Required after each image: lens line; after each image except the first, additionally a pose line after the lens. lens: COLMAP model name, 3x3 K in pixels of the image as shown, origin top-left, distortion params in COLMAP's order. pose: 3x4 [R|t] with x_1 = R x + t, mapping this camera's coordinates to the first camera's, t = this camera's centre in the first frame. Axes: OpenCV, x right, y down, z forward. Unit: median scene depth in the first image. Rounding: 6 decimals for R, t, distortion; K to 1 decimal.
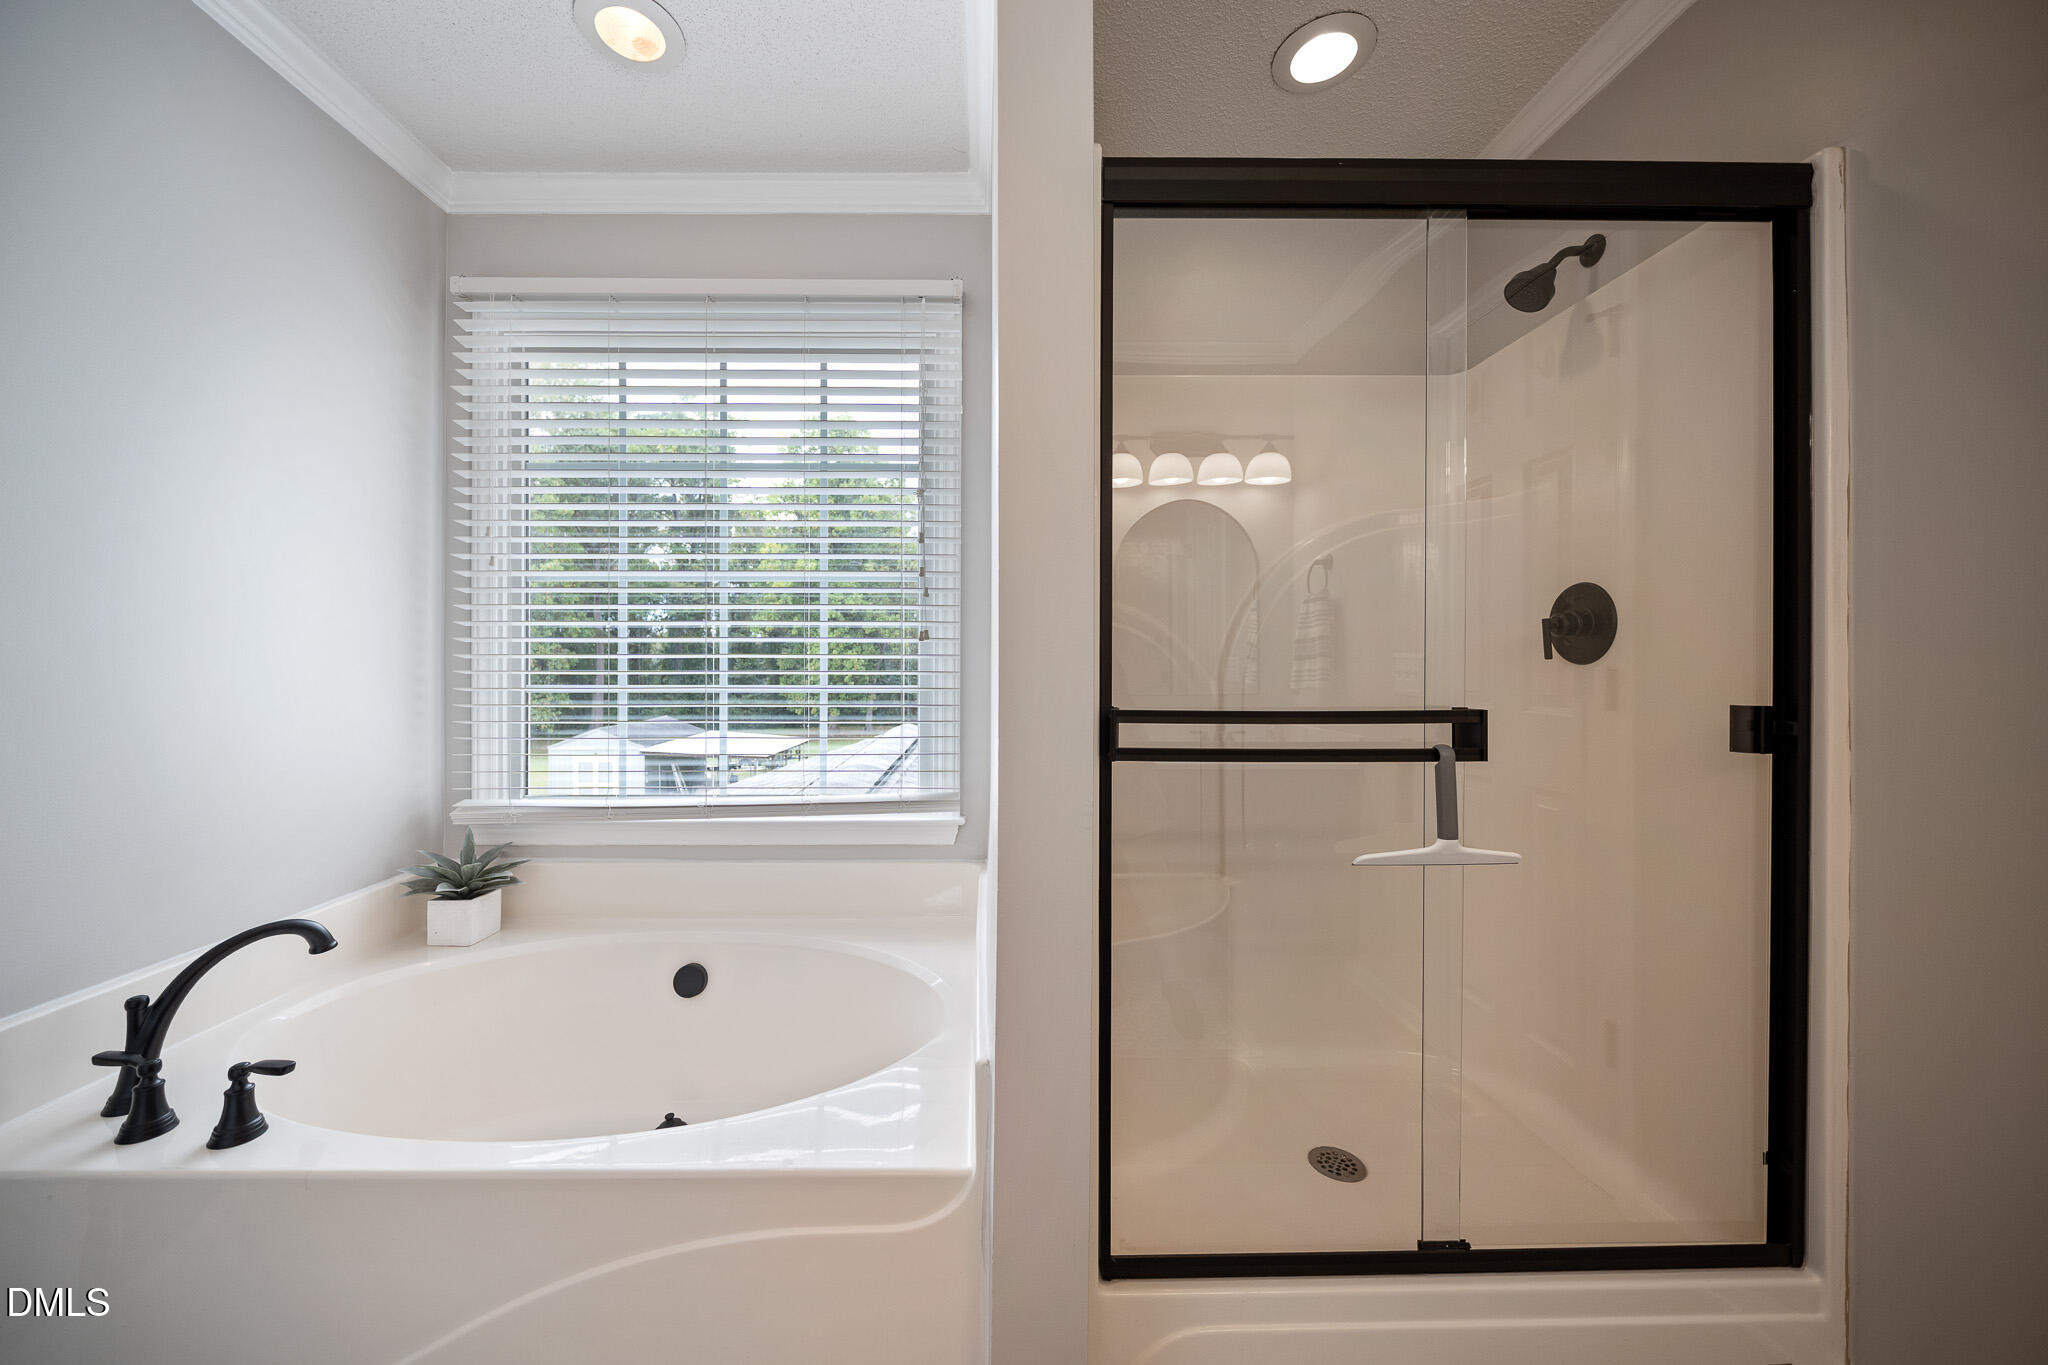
lens RADIAL K [[733.0, 0, 1024.0], [0, 733.0, 682.5], [0, 0, 1]] dist [0.000011, 0.000047]
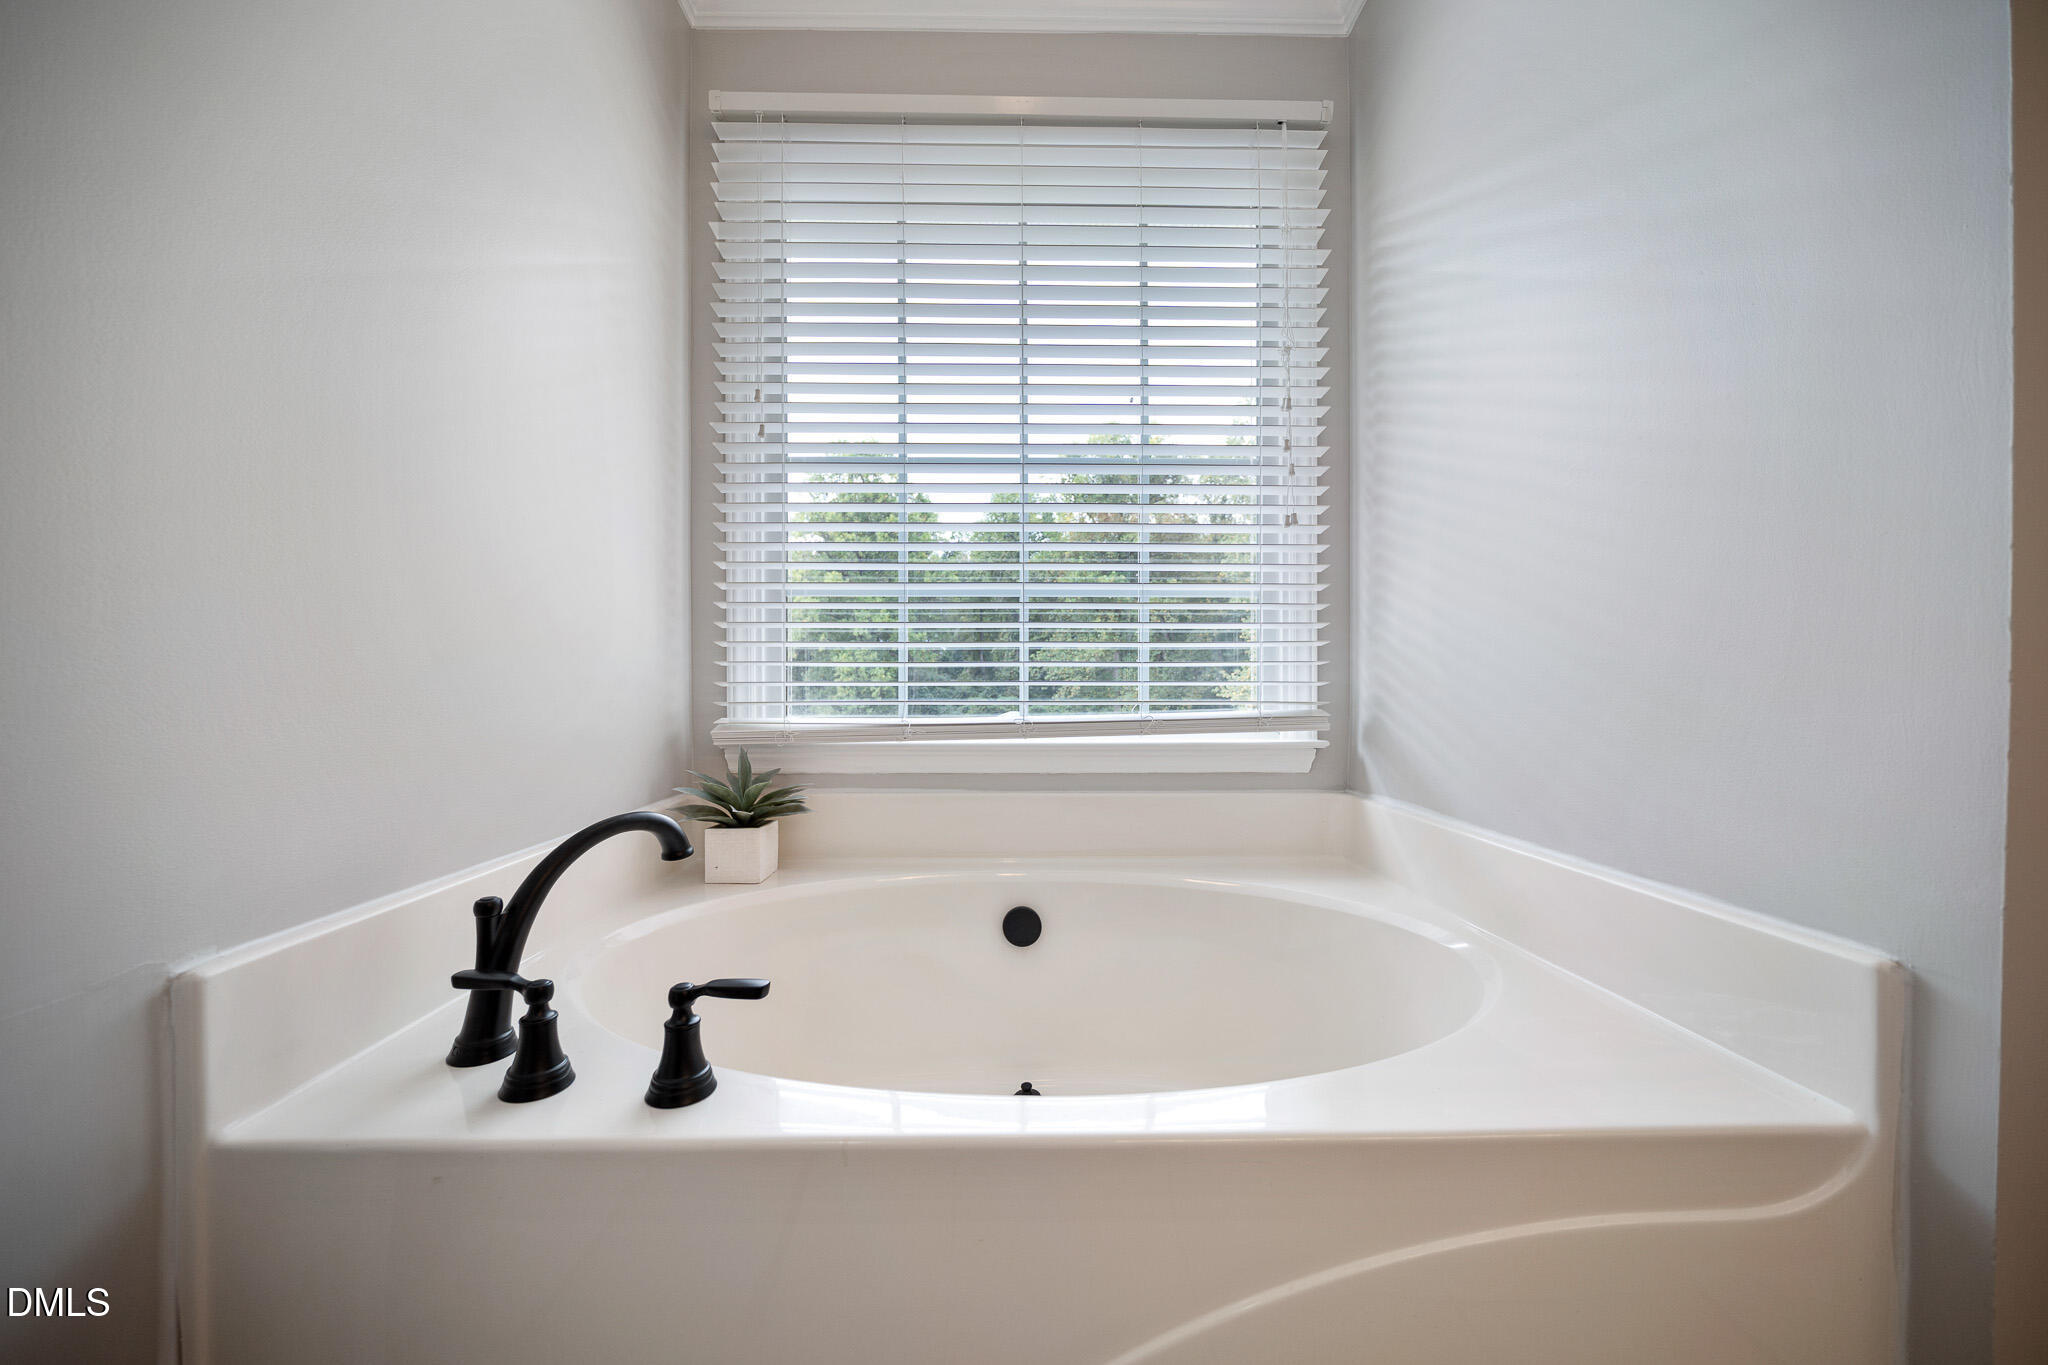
lens RADIAL K [[687.7, 0, 1025.0], [0, 687.7, 716.1], [0, 0, 1]] dist [-0.001324, -0.000051]
pose [[0.999634, 0.007287, 0.026054, -0.478131], [-0.007446, 0.999954, 0.005987, 0.165099], [-0.026009, -0.006179, 0.999643, 0.223224]]
